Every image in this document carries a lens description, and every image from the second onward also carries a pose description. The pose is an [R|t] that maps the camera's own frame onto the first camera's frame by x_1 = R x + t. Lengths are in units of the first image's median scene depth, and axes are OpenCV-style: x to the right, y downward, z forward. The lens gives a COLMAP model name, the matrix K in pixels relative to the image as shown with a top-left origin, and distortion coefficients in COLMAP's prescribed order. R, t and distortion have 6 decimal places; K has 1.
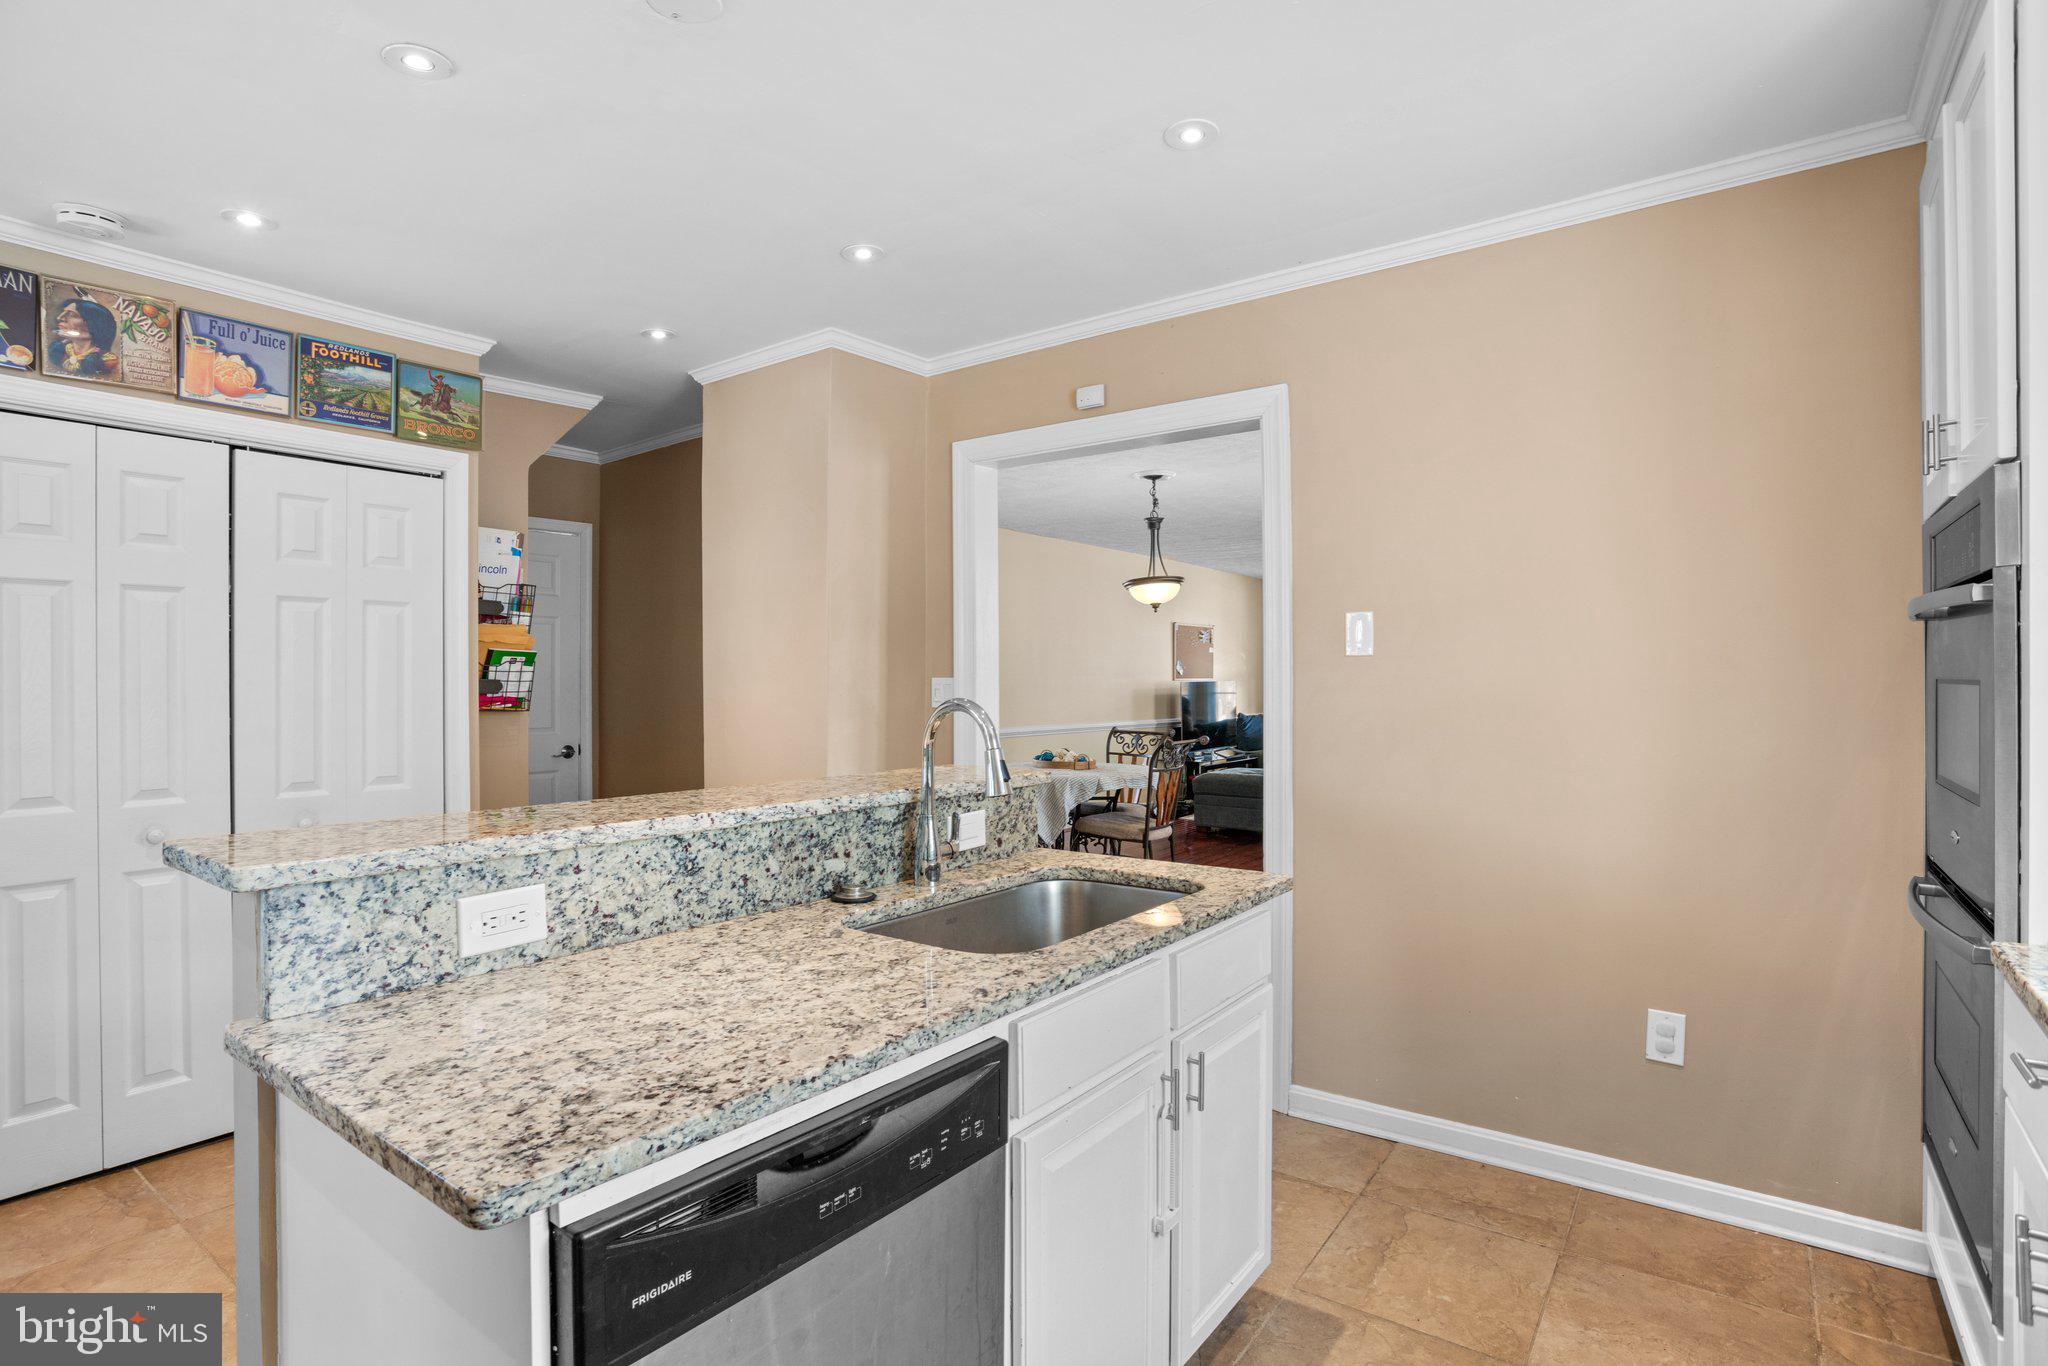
lens RADIAL K [[1022.6, 0, 1003.0], [0, 1022.6, 696.0], [0, 0, 1]] dist [-0.077705, 0.041589]
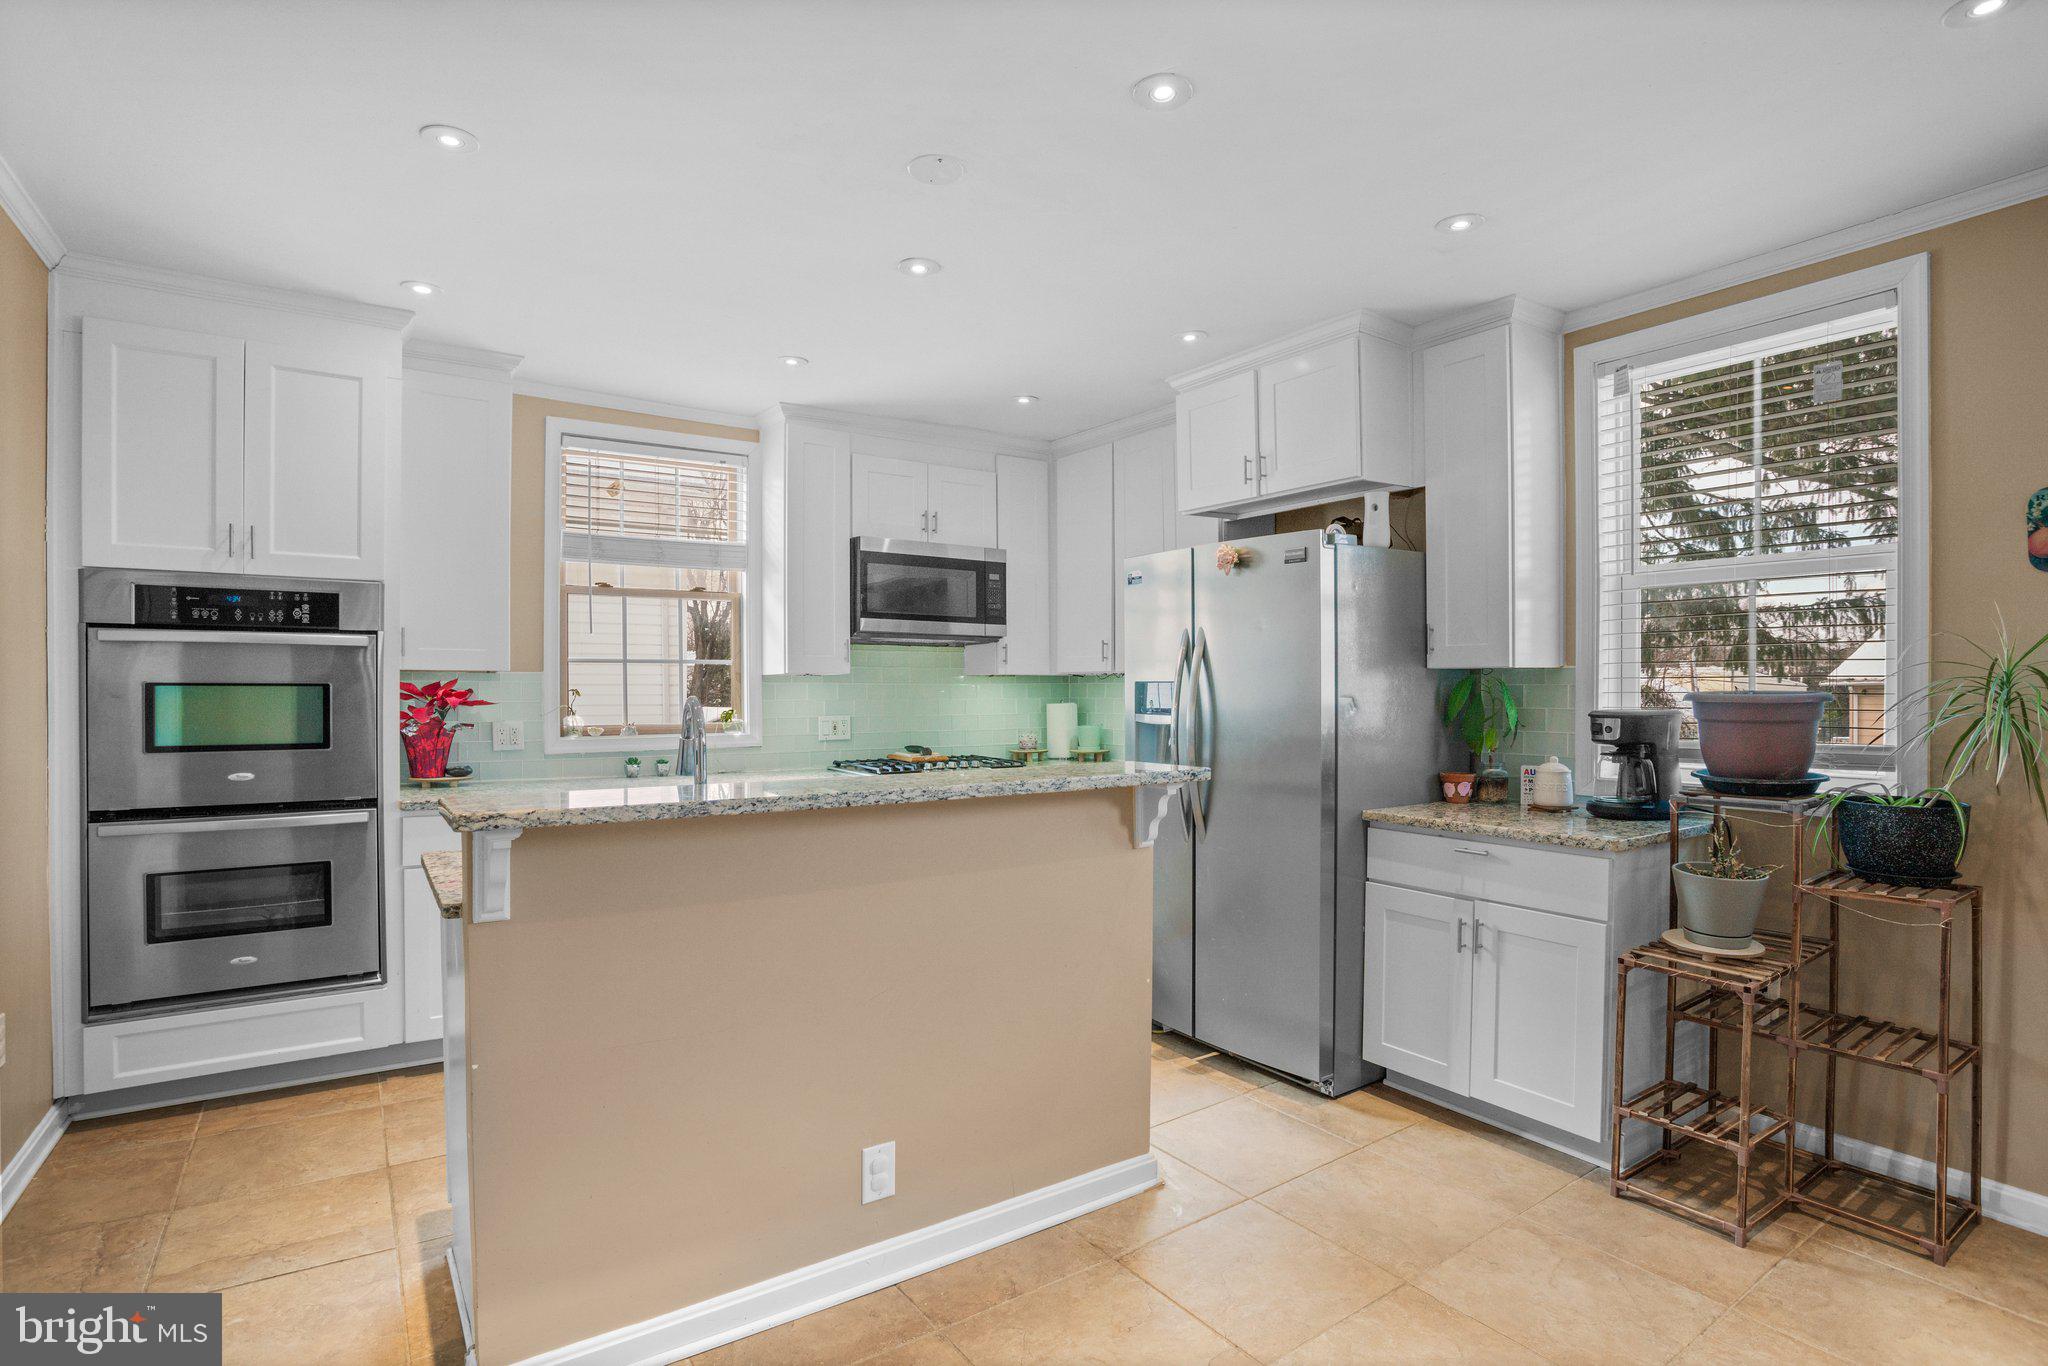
lens RADIAL K [[1022.6, 0, 1003.0], [0, 1022.6, 696.0], [0, 0, 1]] dist [-0.077705, 0.041589]
pose [[-0.945168, 0.001741, 0.326581, -0.499751], [0.007787, 0.999822, 0.017206, -0.009651], [-0.326493, 0.018806, -0.945013, 1.320641]]
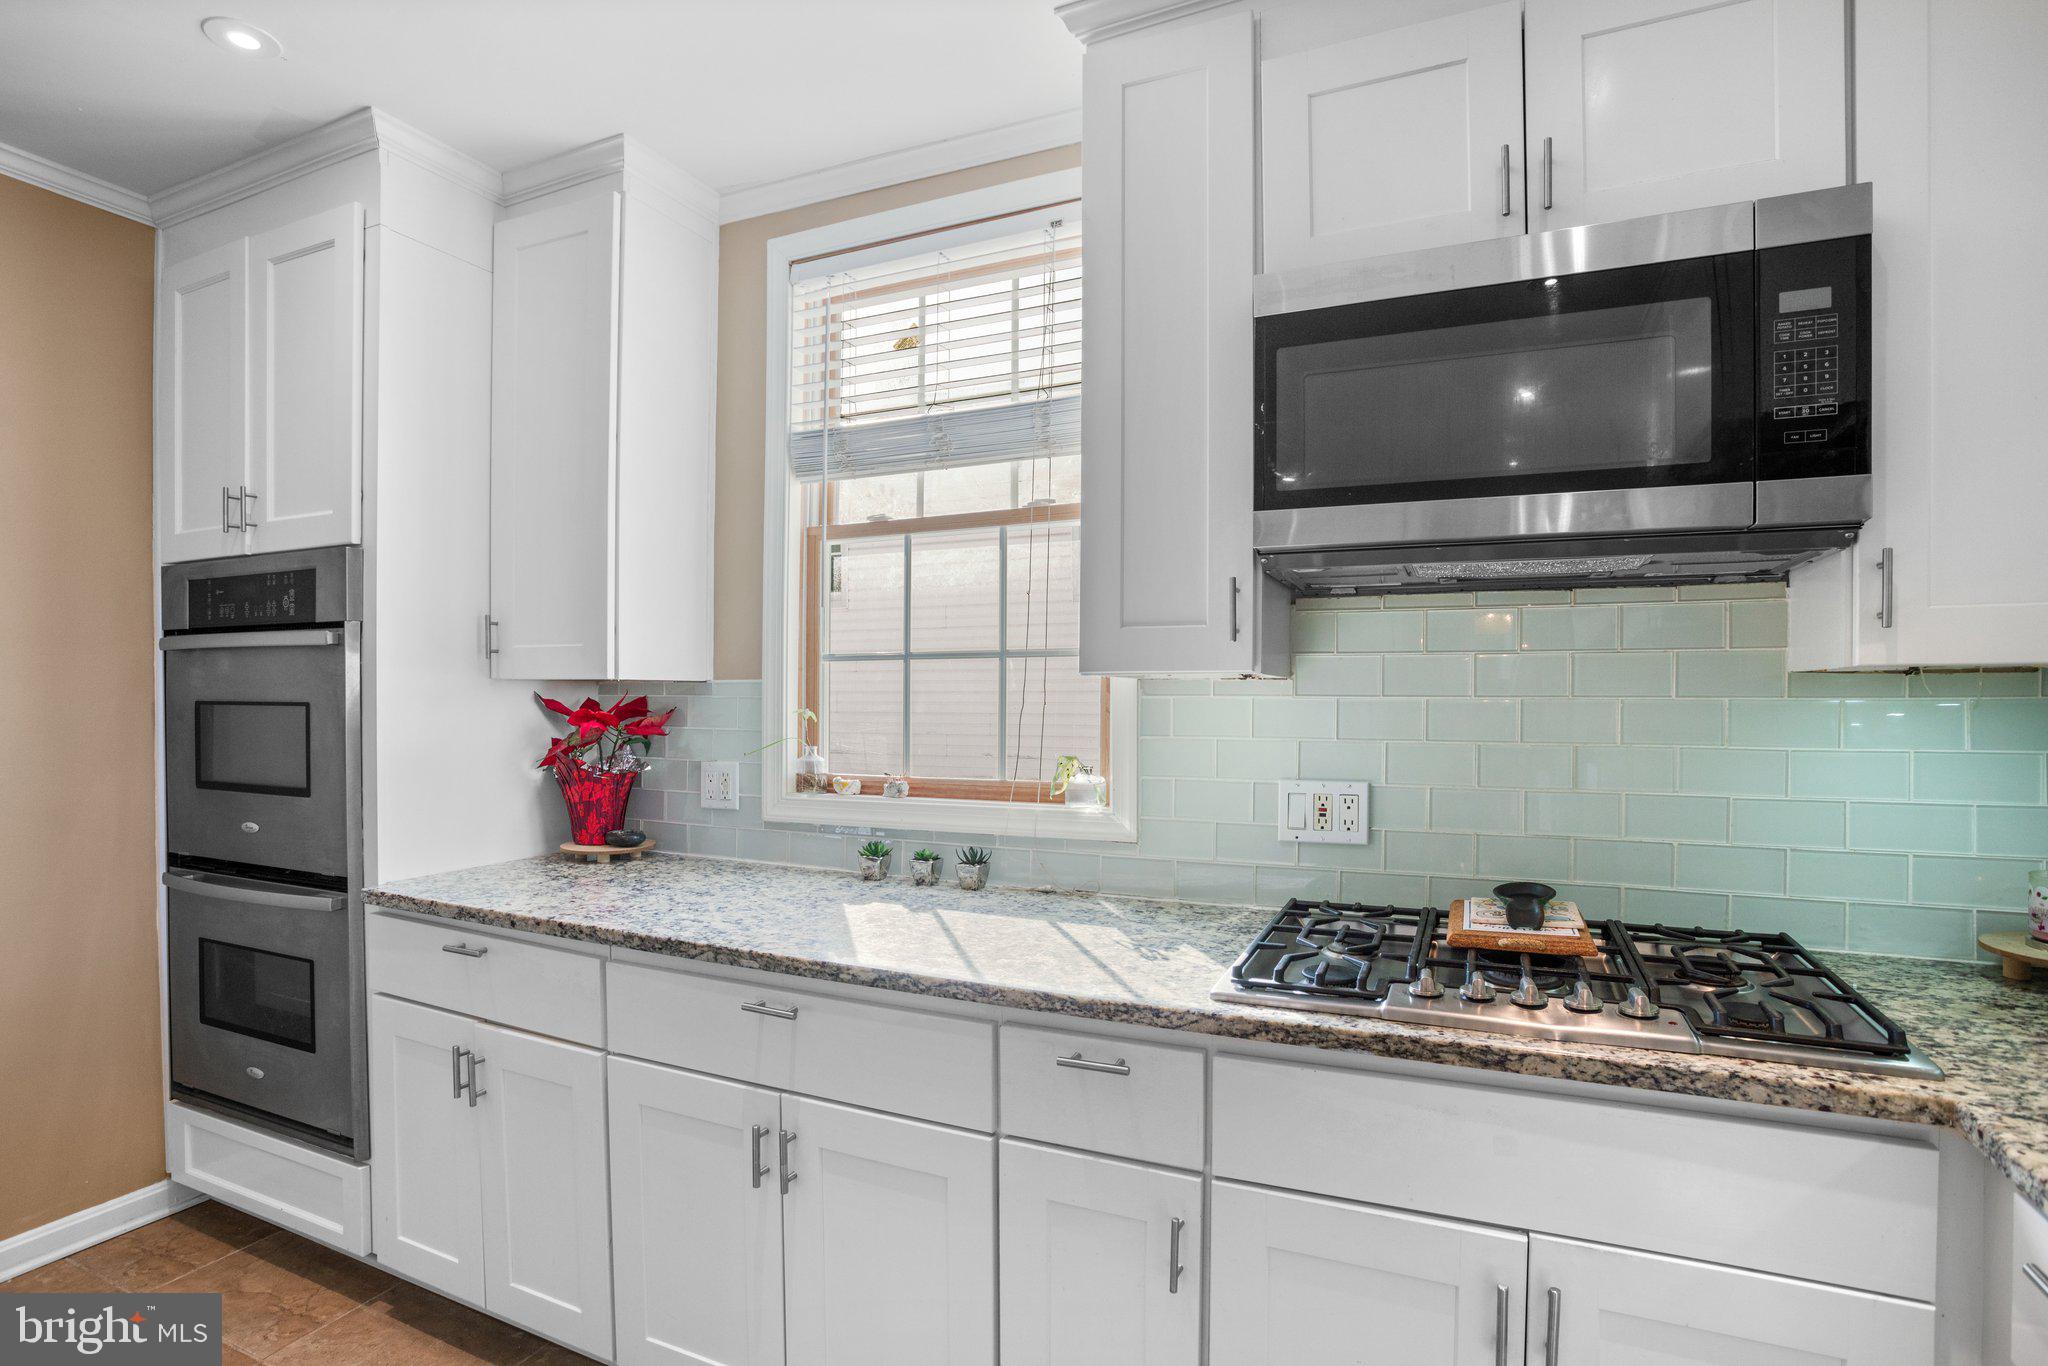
lens RADIAL K [[1022.6, 0, 1003.0], [0, 1022.6, 696.0], [0, 0, 1]] dist [-0.077705, 0.041589]
pose [[-0.217862, 0.000967, 0.975979, -0.284314], [0.014188, 0.999897, 0.002176, -0.009119], [-0.975876, 0.014322, -0.217853, 0.193991]]
